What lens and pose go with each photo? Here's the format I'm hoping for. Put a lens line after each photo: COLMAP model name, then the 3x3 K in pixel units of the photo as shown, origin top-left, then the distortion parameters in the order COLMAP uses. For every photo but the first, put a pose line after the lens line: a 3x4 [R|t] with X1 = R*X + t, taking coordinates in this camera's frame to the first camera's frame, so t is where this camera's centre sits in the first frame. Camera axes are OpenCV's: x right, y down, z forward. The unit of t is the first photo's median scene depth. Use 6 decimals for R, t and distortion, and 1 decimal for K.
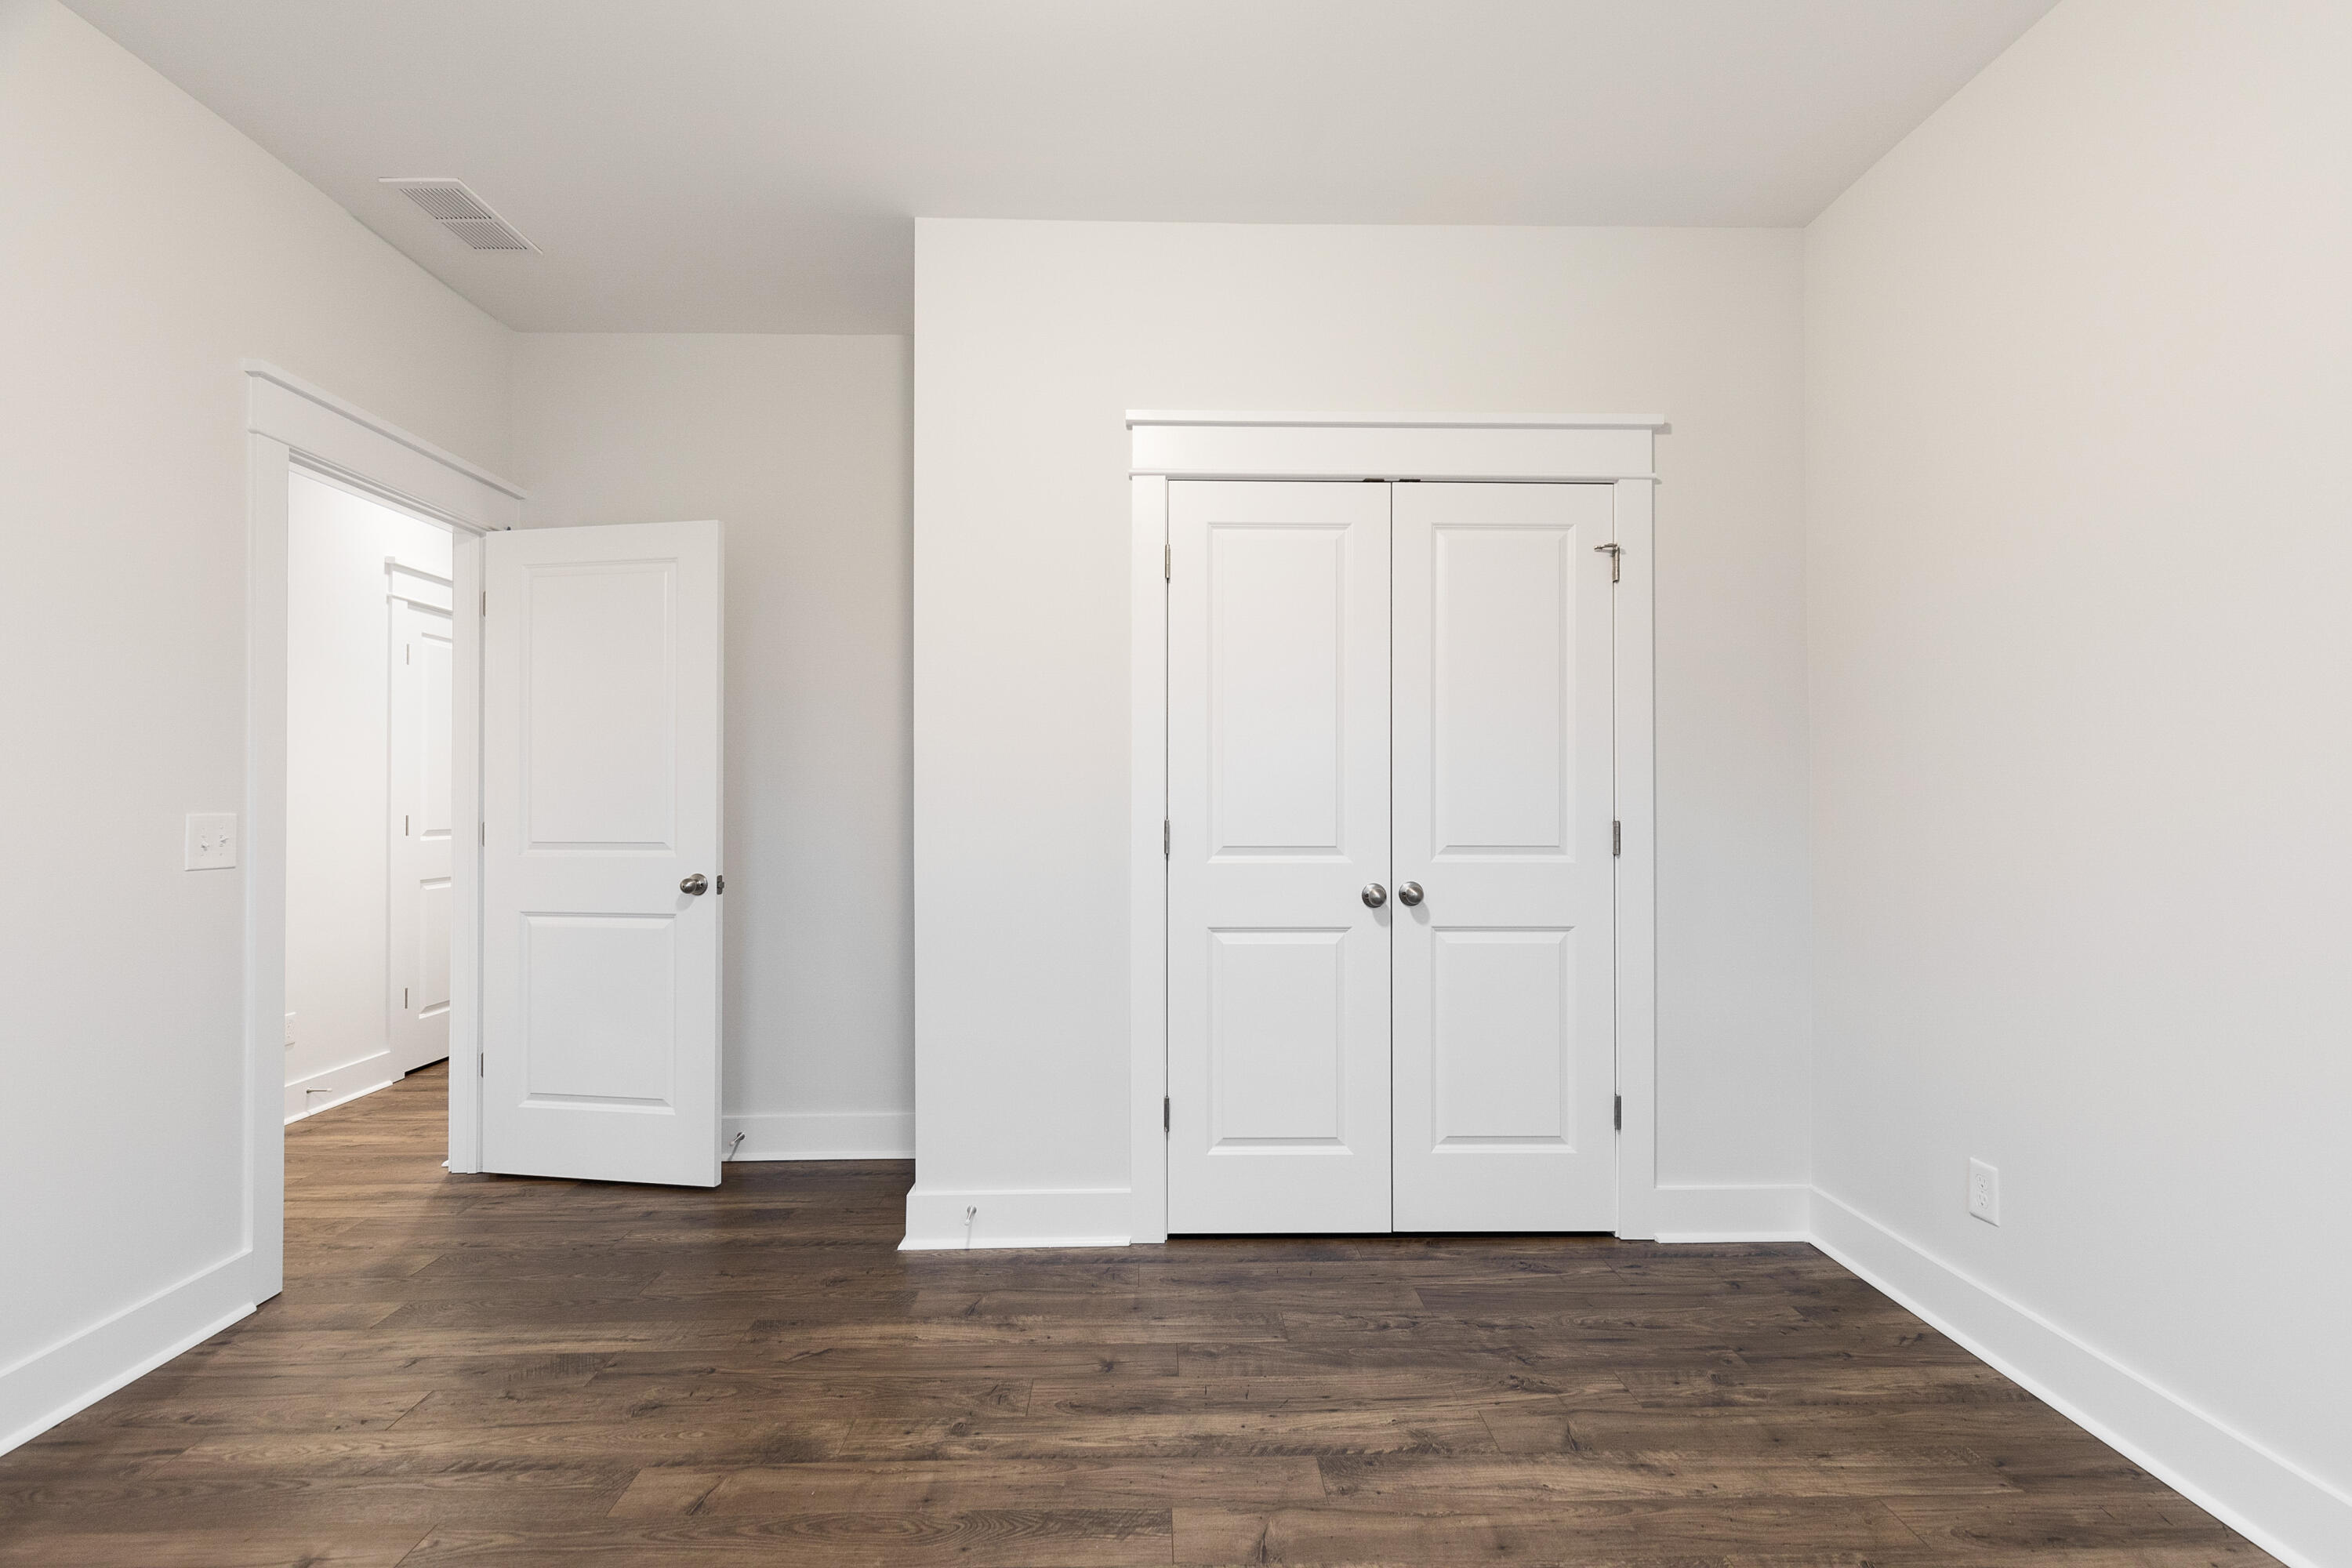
lens RADIAL K [[1064.6, 0, 1176.0], [0, 1064.6, 784.0], [0, 0, 1]] dist [0.001384, 0.000606]
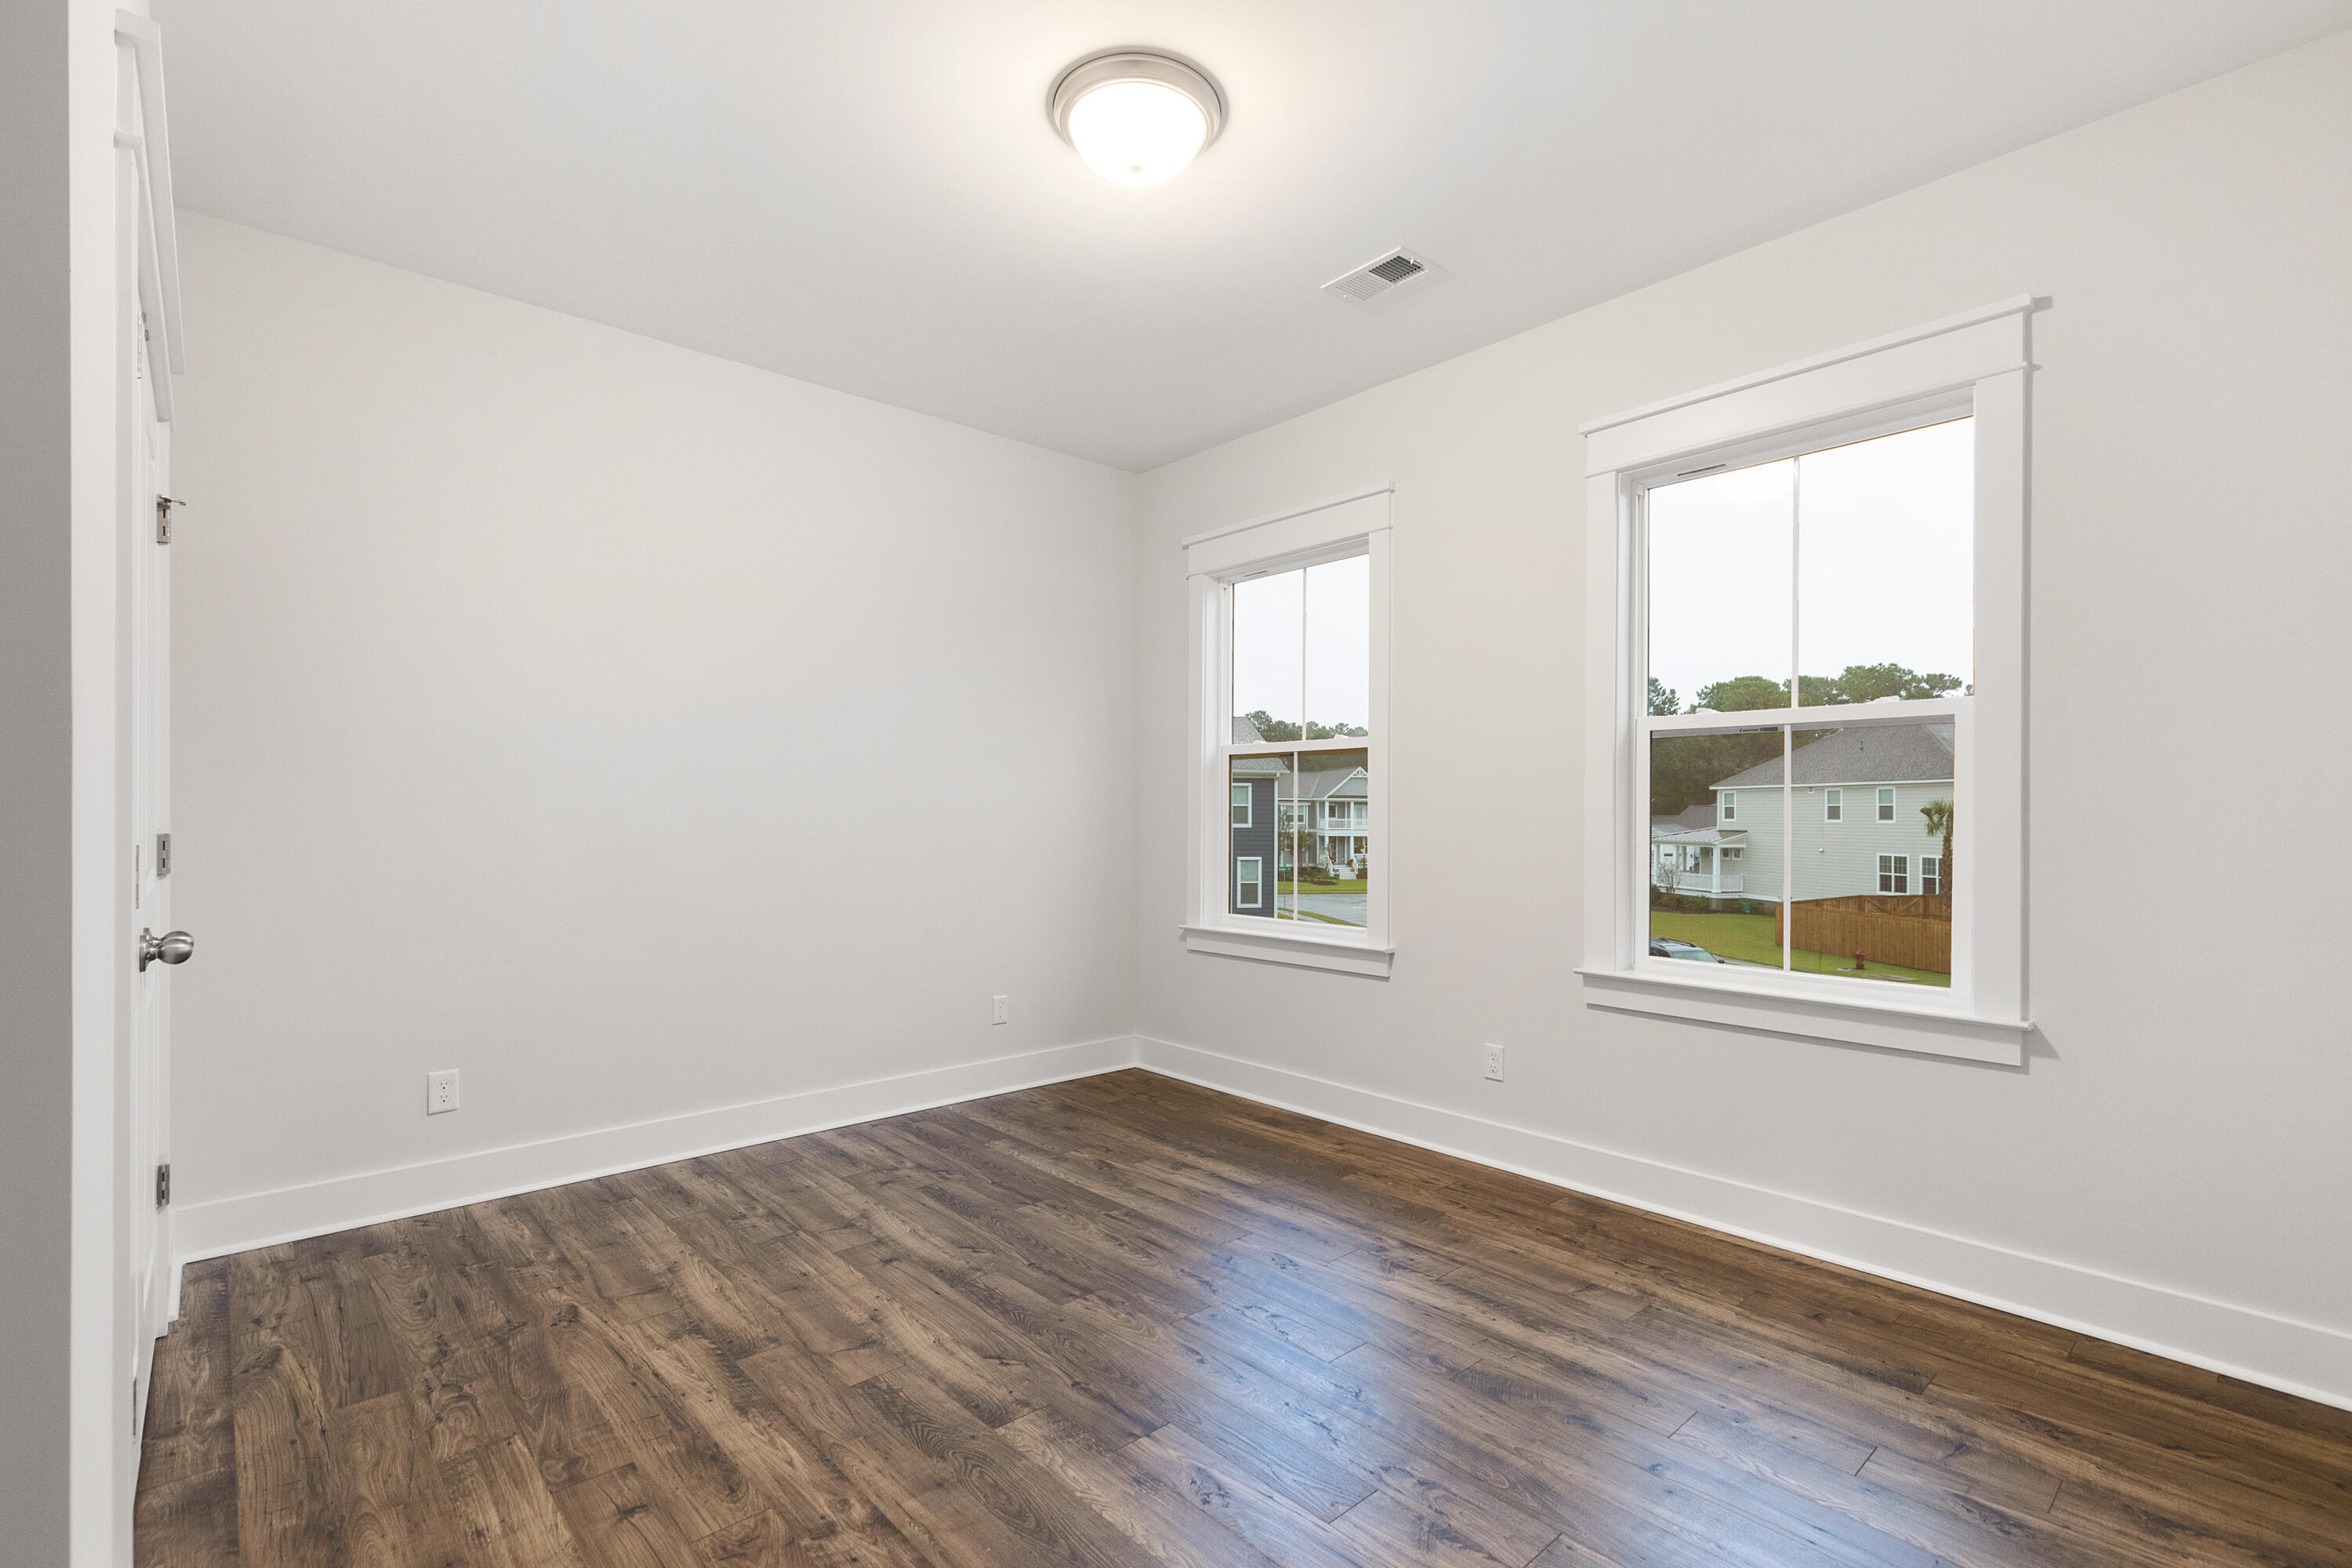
lens RADIAL K [[1064.6, 0, 1176.0], [0, 1064.6, 784.0], [0, 0, 1]] dist [0.001384, 0.000606]
pose [[-0.648672, 0.016796, 0.760883, -1.017123], [-0.009664, 0.999494, -0.030302, 0.015417], [-0.761007, -0.027009, -0.648181, 1.300381]]
